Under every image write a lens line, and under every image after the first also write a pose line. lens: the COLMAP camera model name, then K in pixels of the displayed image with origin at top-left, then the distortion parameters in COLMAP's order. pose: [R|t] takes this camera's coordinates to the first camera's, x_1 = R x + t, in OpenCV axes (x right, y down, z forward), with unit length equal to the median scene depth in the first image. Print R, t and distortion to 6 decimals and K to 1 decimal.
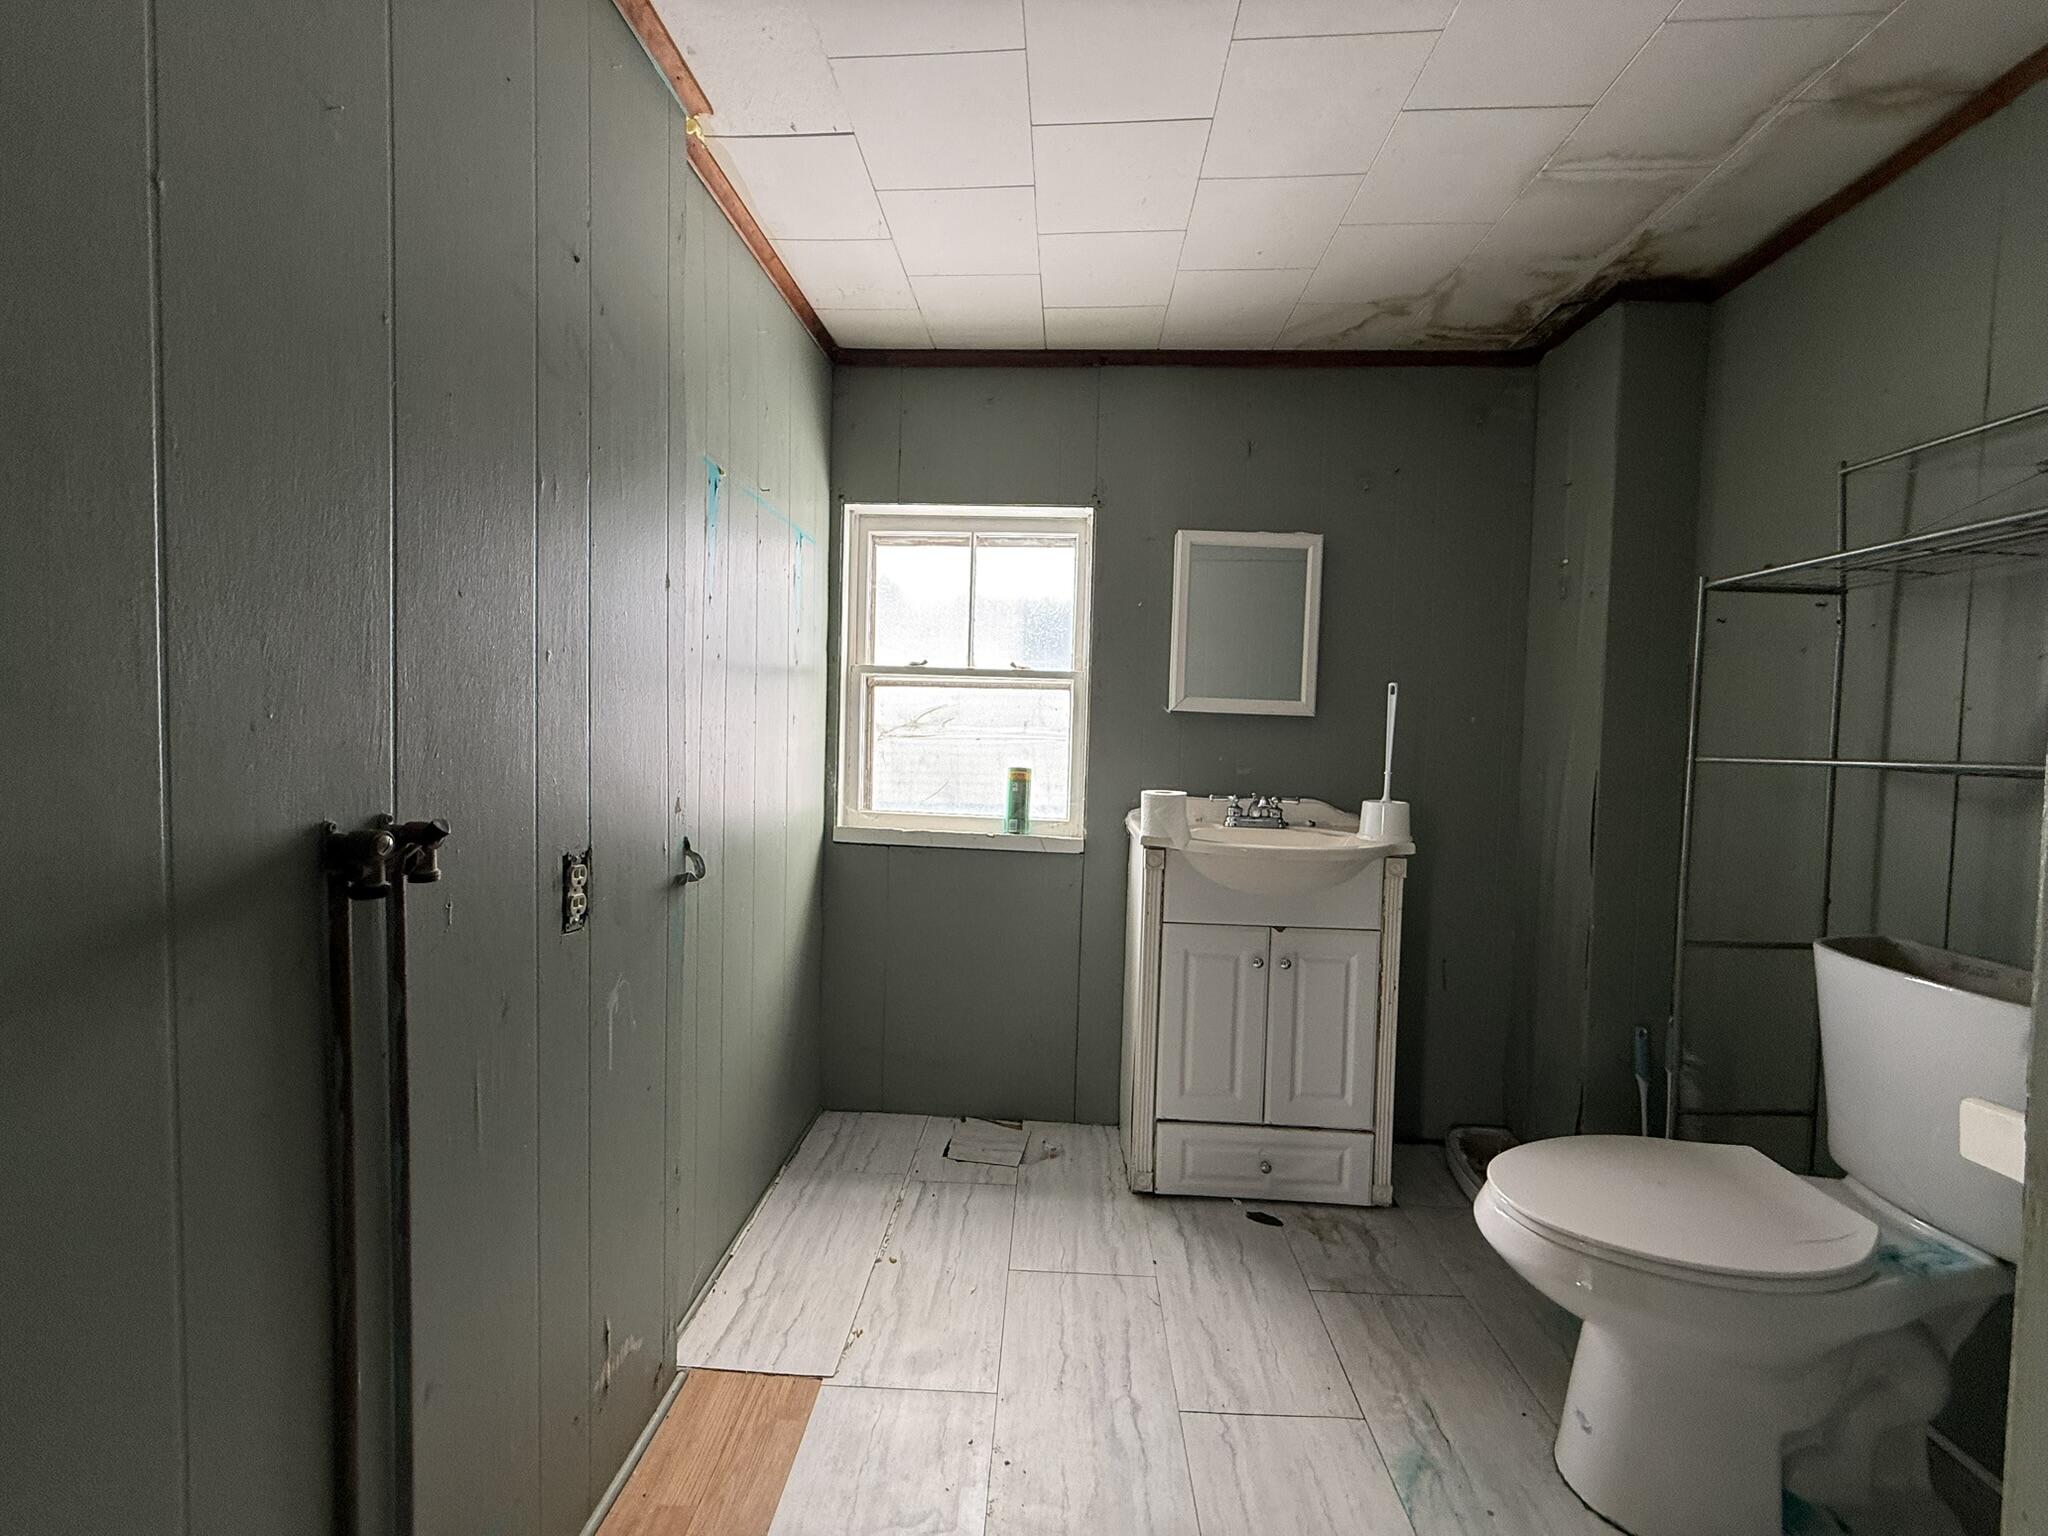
lens RADIAL K [[812.7, 0, 1024.0], [0, 812.7, 768.0], [0, 0, 1]] dist [0.001521, 0.000455]
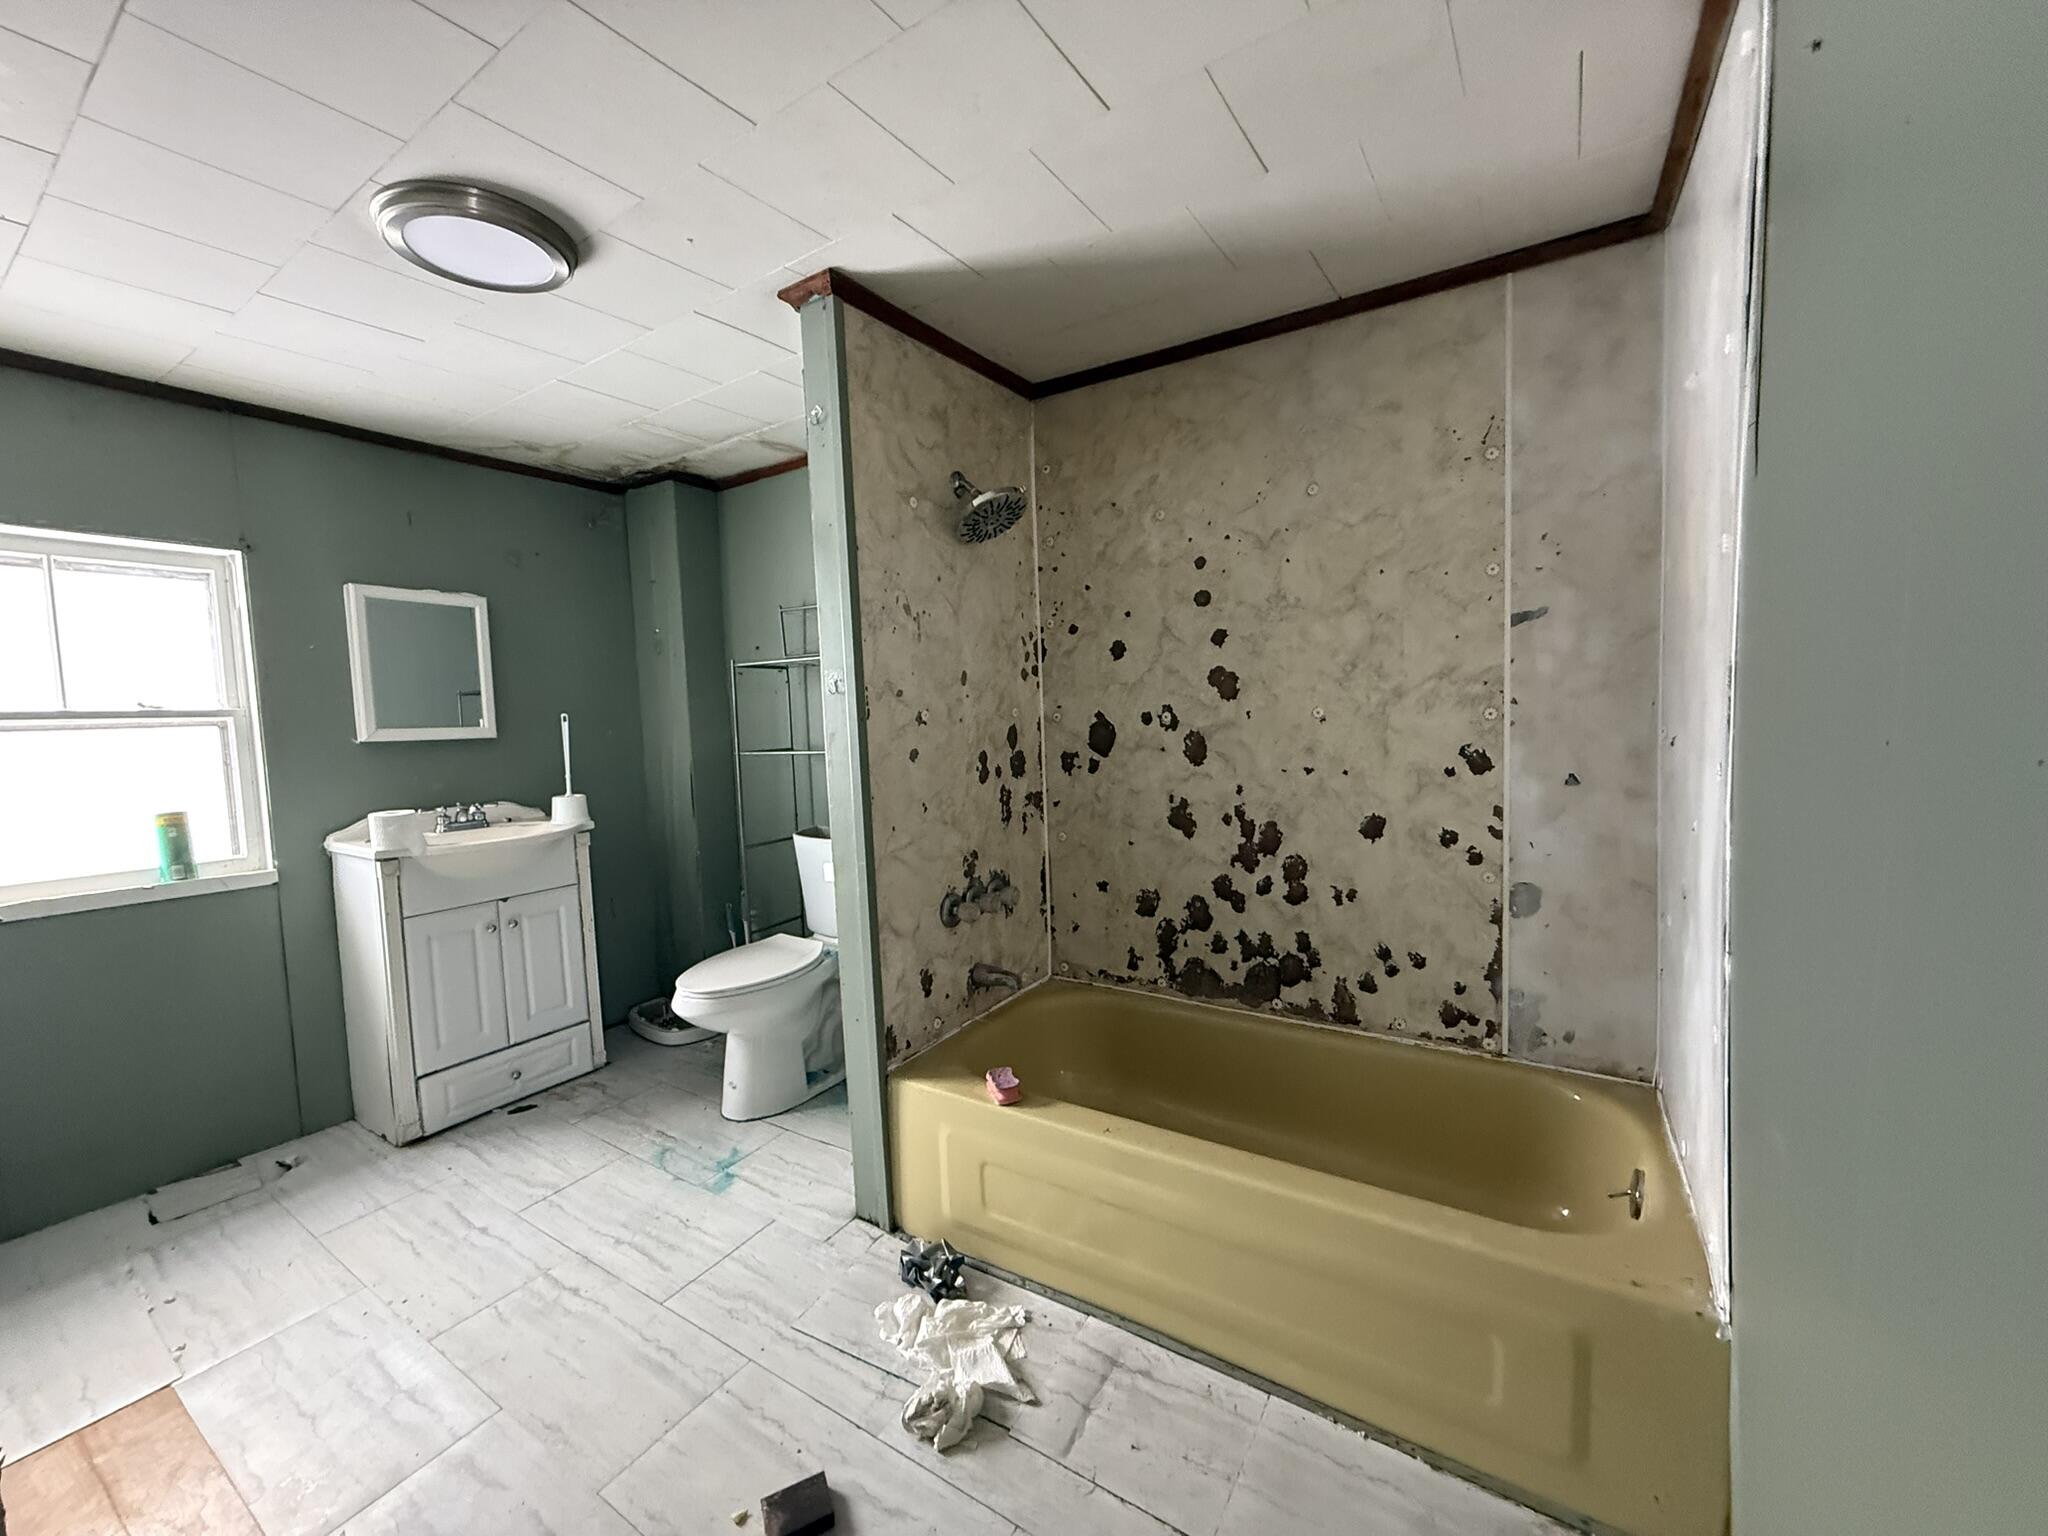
lens RADIAL K [[816.1, 0, 1020.9], [0, 816.1, 764.6], [0, 0, 1]] dist [-0.007651, 0.000147]
pose [[0.504184, -0.102576, 0.857483, -0.385563], [0.083830, 0.994045, 0.069622, -0.047434], [-0.859518, 0.036781, 0.509780, -0.431671]]
